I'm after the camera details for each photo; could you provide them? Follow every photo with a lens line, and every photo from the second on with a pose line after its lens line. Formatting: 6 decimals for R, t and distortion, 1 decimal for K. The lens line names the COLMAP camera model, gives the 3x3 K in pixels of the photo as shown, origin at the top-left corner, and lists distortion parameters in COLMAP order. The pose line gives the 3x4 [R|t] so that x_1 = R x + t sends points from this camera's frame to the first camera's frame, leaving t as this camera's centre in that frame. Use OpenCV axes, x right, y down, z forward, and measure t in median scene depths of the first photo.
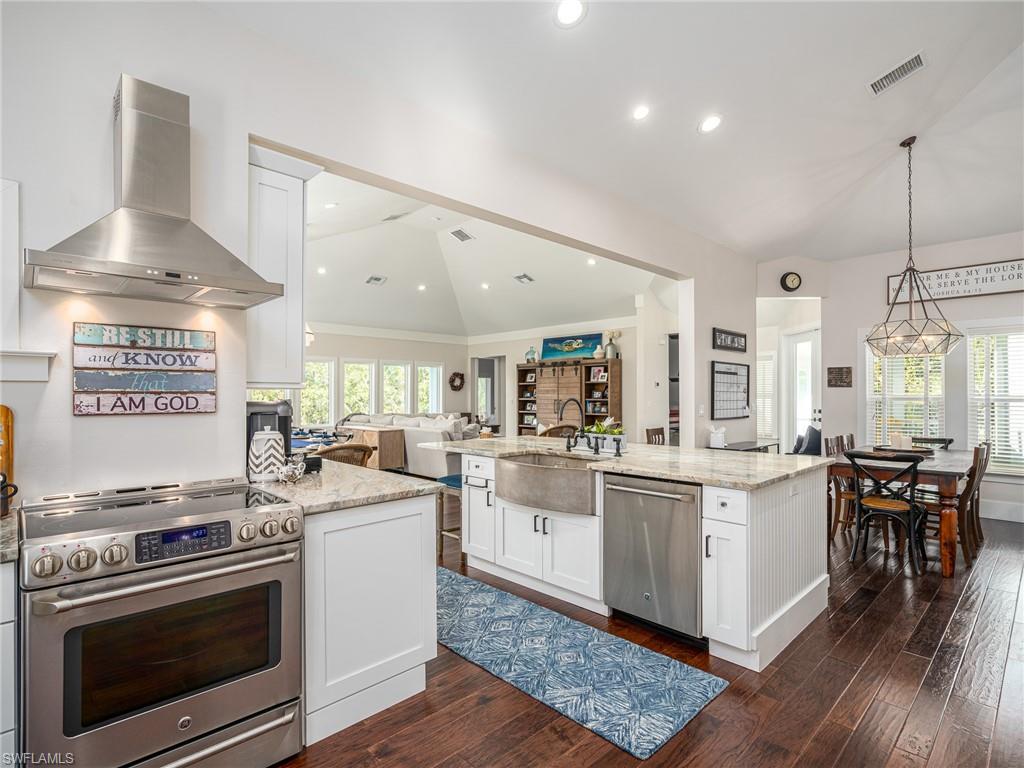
lens RADIAL K [[518.4, 0, 512.1], [0, 518.4, 389.4], [0, 0, 1]] dist [-0.005636, 0.000463]
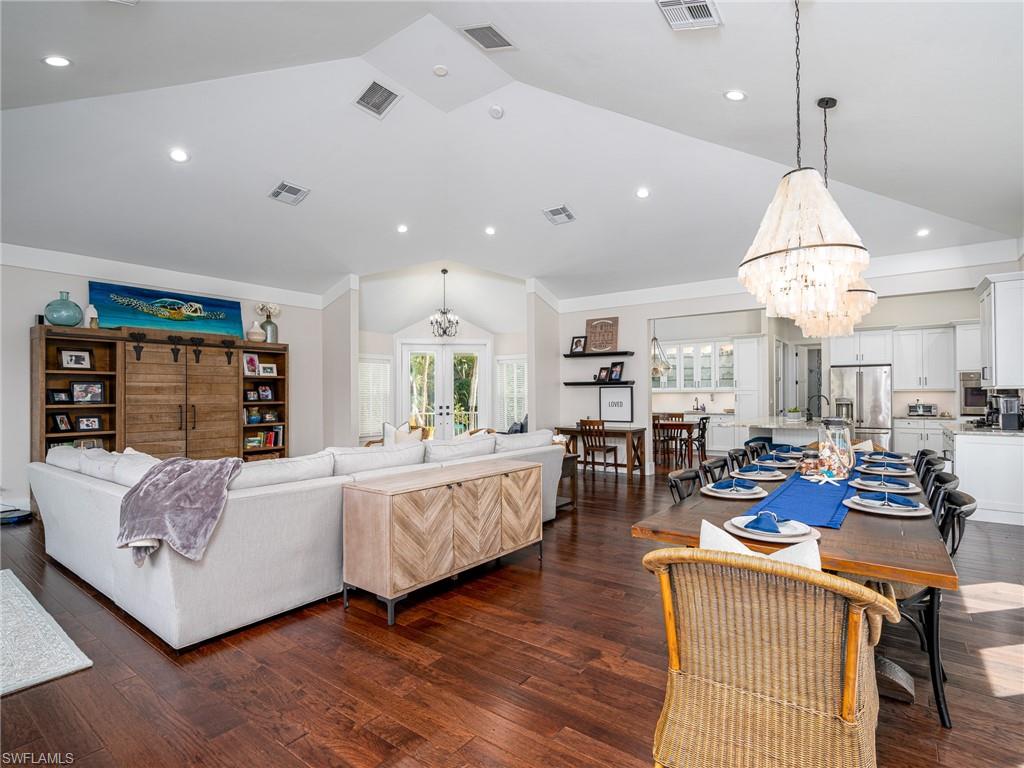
lens RADIAL K [[518.4, 0, 518.0], [0, 518.4, 389.5], [0, 0, 1]] dist [-0.005636, 0.000463]
pose [[-0.160804, 0.011514, 0.986919, -0.537910], [-0.003129, 0.999921, -0.012176, 0.009295], [-0.986981, -0.005046, -0.160755, 0.767438]]
